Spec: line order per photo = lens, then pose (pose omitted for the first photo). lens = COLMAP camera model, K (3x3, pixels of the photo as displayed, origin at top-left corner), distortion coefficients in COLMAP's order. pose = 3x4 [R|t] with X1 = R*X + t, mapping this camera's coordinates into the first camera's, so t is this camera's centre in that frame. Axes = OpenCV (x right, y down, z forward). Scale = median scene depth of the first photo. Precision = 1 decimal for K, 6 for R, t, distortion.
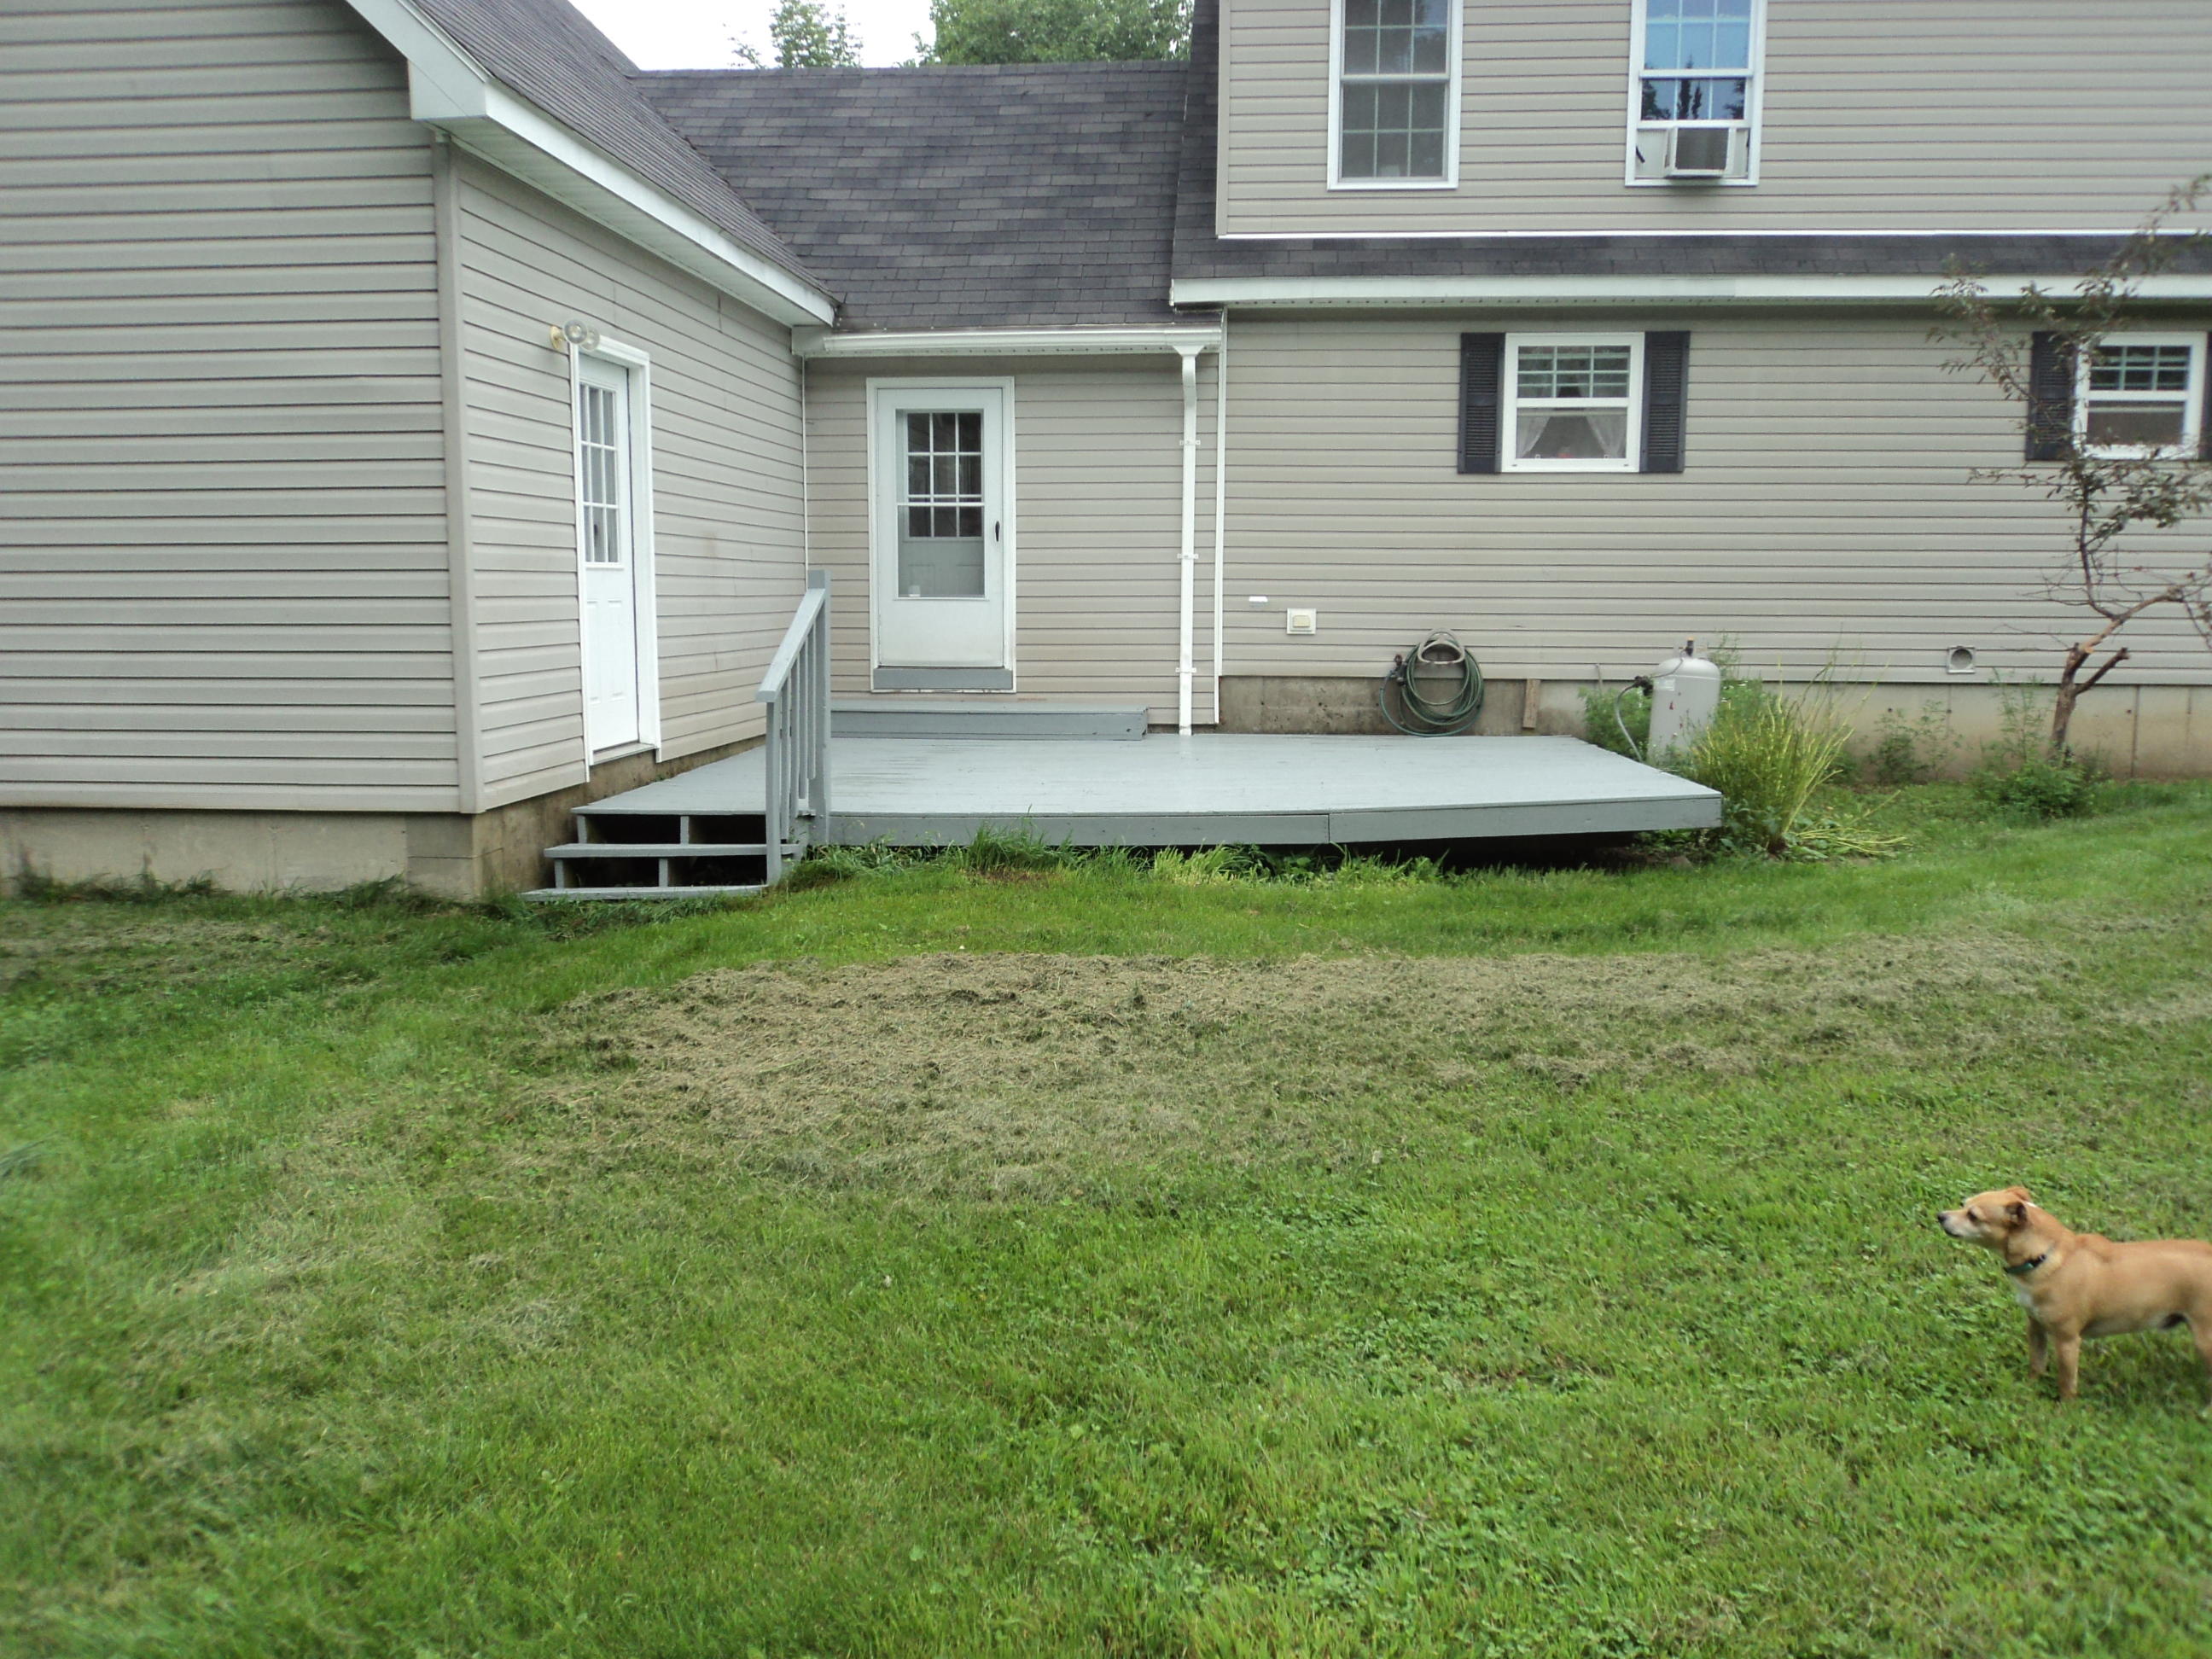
lens RADIAL K [[1835.3, 0, 1106.0], [0, 1835.3, 829.5], [0, 0, 1]] dist [-0.047701, 0.012765]
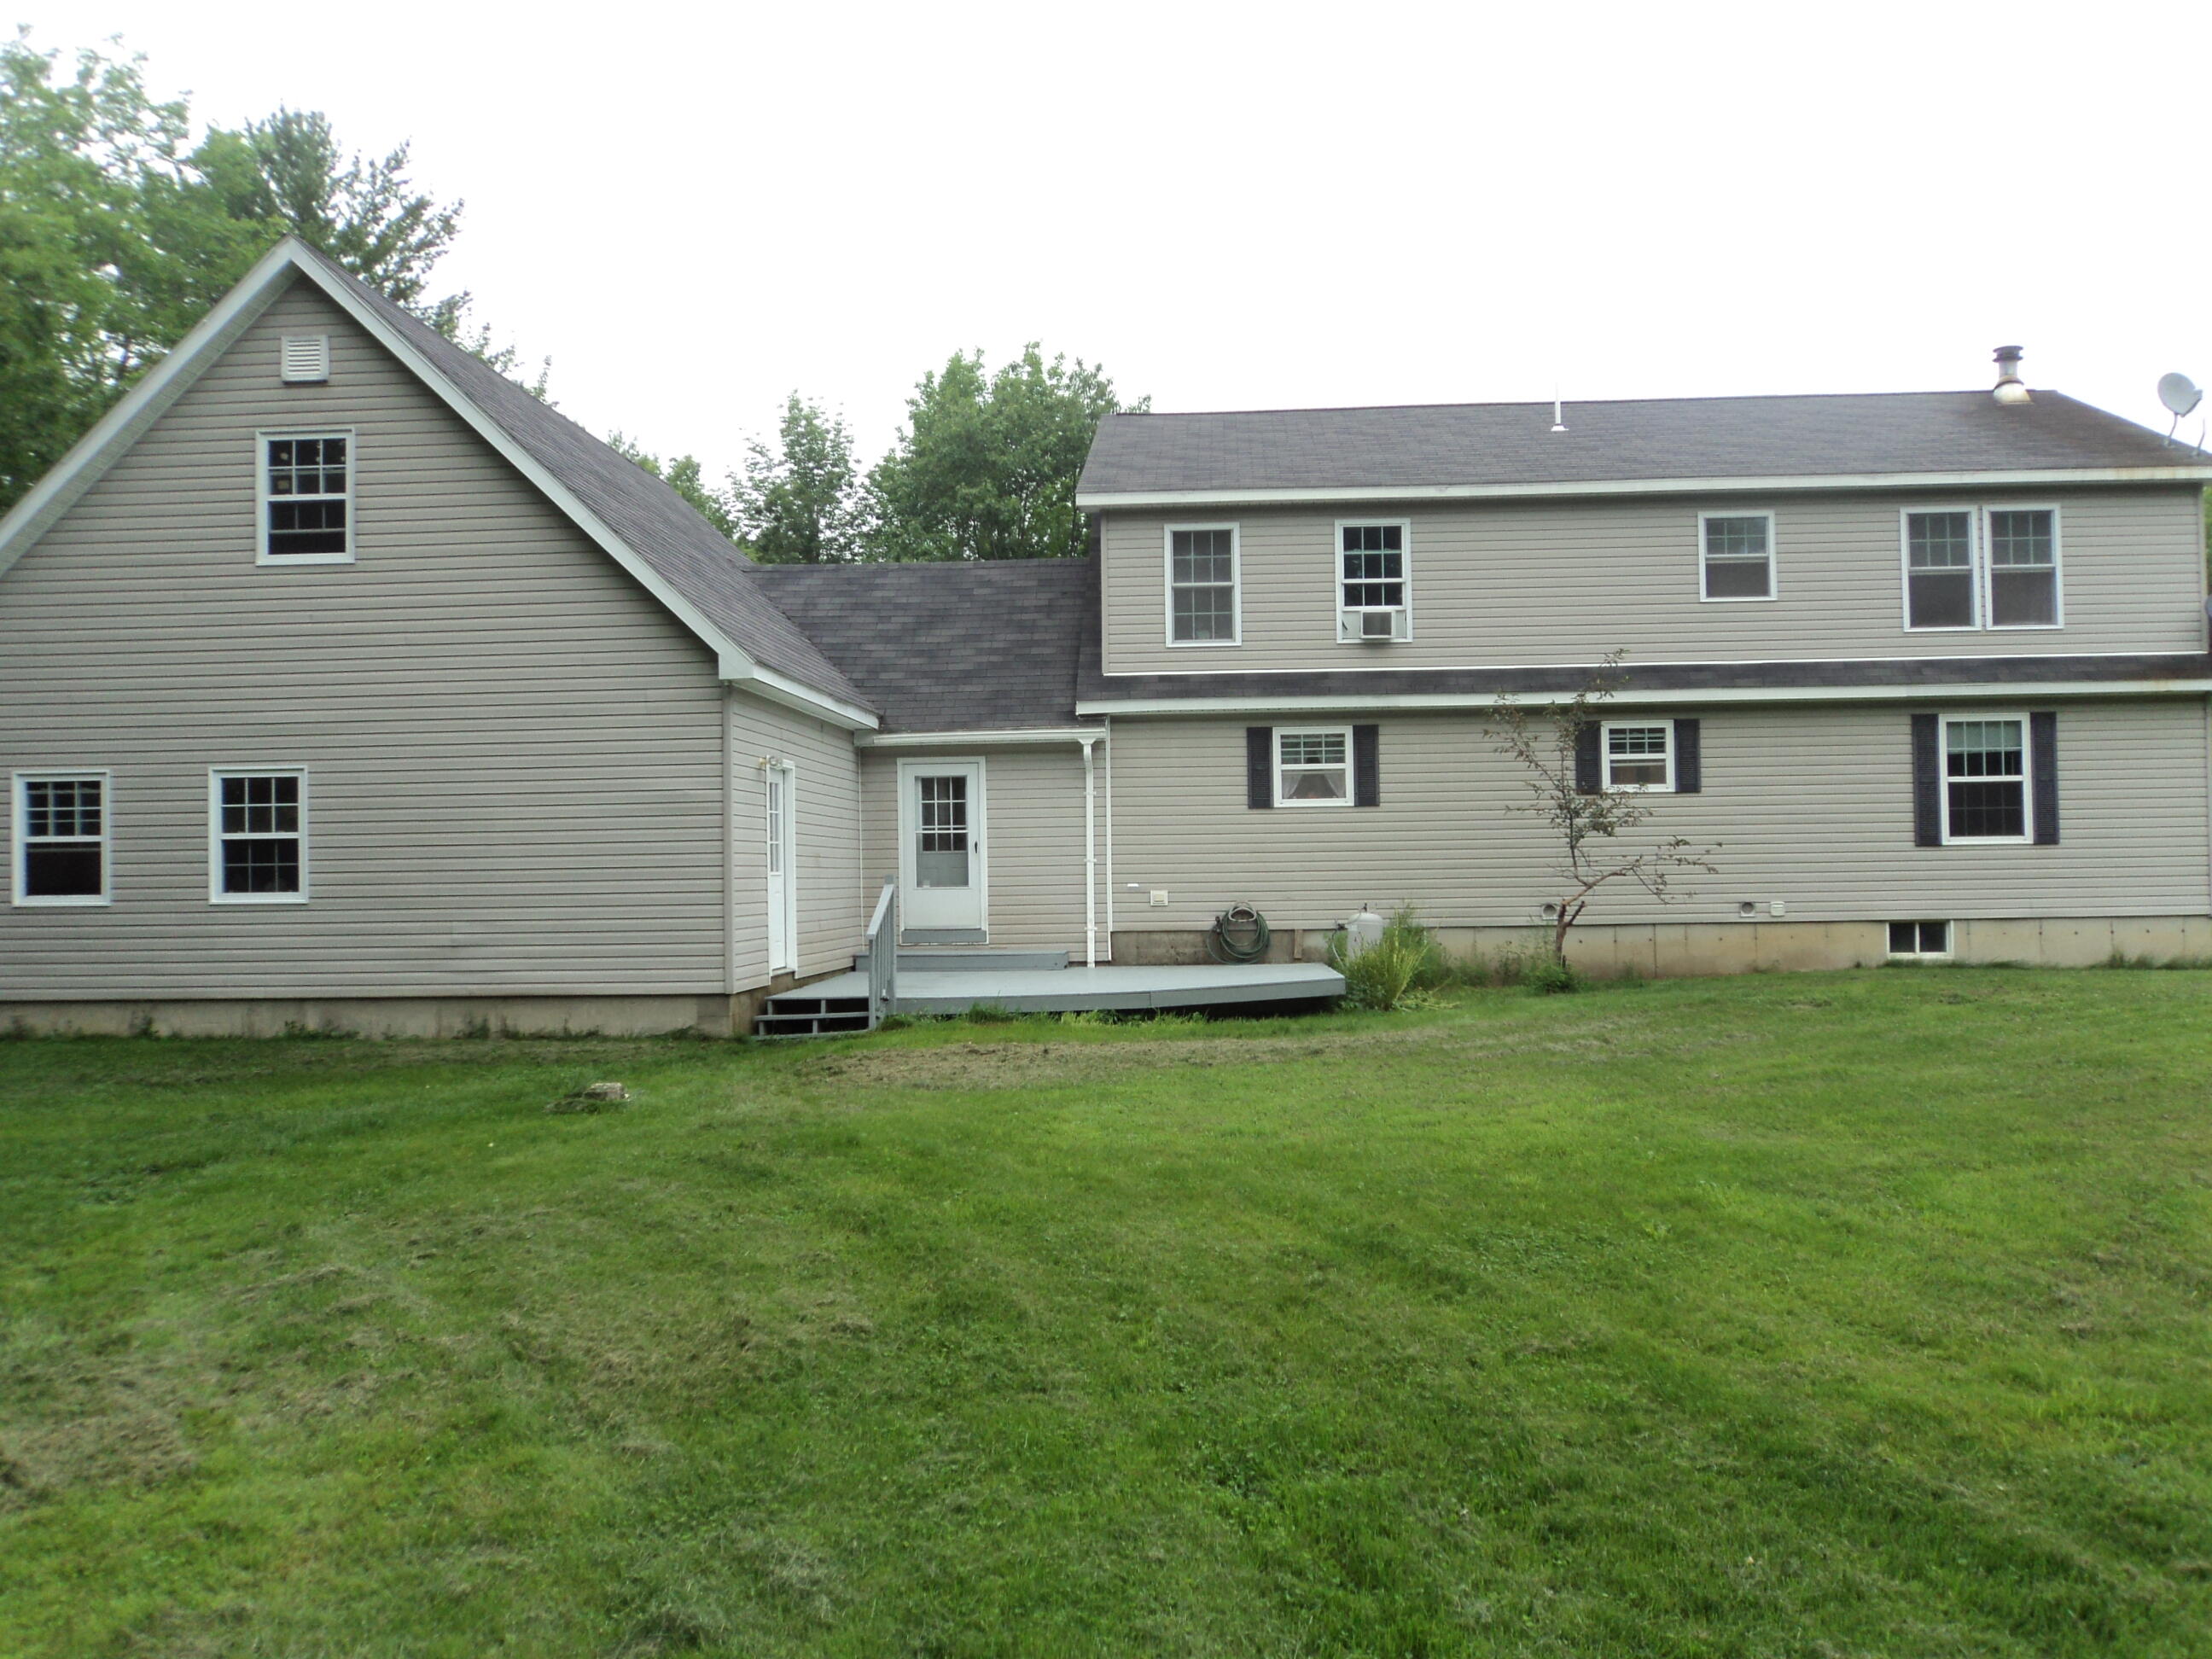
lens RADIAL K [[1835.3, 0, 1106.0], [0, 1835.3, 829.5], [0, 0, 1]] dist [-0.047701, 0.012765]
pose [[0.999614, -0.017519, 0.021582, 0.024084], [0.020646, 0.987786, -0.154445, 0.084863], [-0.018613, 0.154831, 0.987766, -0.679936]]
